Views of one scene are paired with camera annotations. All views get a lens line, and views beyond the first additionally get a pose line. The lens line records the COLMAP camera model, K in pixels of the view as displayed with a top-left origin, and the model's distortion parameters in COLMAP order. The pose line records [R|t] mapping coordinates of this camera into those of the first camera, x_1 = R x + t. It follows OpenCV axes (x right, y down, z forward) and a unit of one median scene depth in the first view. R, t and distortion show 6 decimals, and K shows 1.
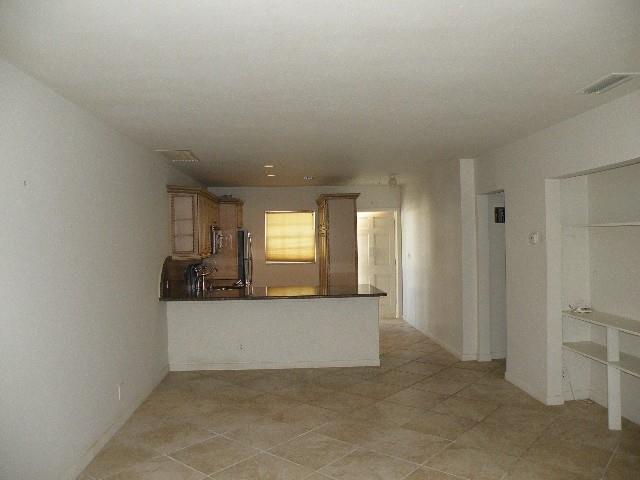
lens RADIAL K [[503.3, 0, 320.0], [0, 503.3, 240.0], [0, 0, 1]] dist [-0.106338, 0.007502]
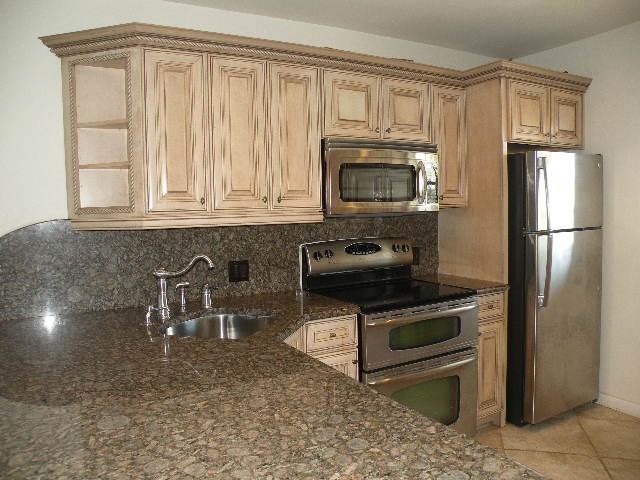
lens RADIAL K [[503.3, 0, 319.9], [0, 503.3, 236.6], [0, 0, 1]] dist [-0.106338, 0.007502]
pose [[0.444720, 0.060057, -0.893654, 0.088862], [0.010468, 0.997333, 0.072234, 0.013082], [0.895608, -0.041479, 0.442905, 0.659303]]
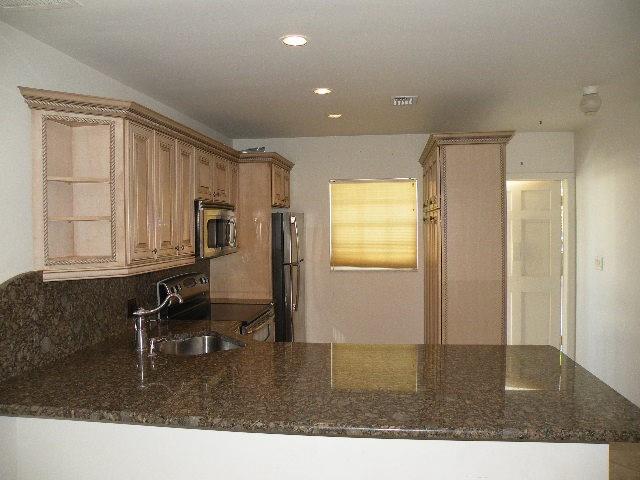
lens RADIAL K [[503.3, 0, 318.1], [0, 503.3, 239.6], [0, 0, 1]] dist [-0.106338, 0.007502]
pose [[0.977907, 0.014012, -0.208570, -0.001113], [-0.008877, 0.999634, 0.025539, -0.003052], [0.208851, -0.023123, 0.977674, 0.439567]]
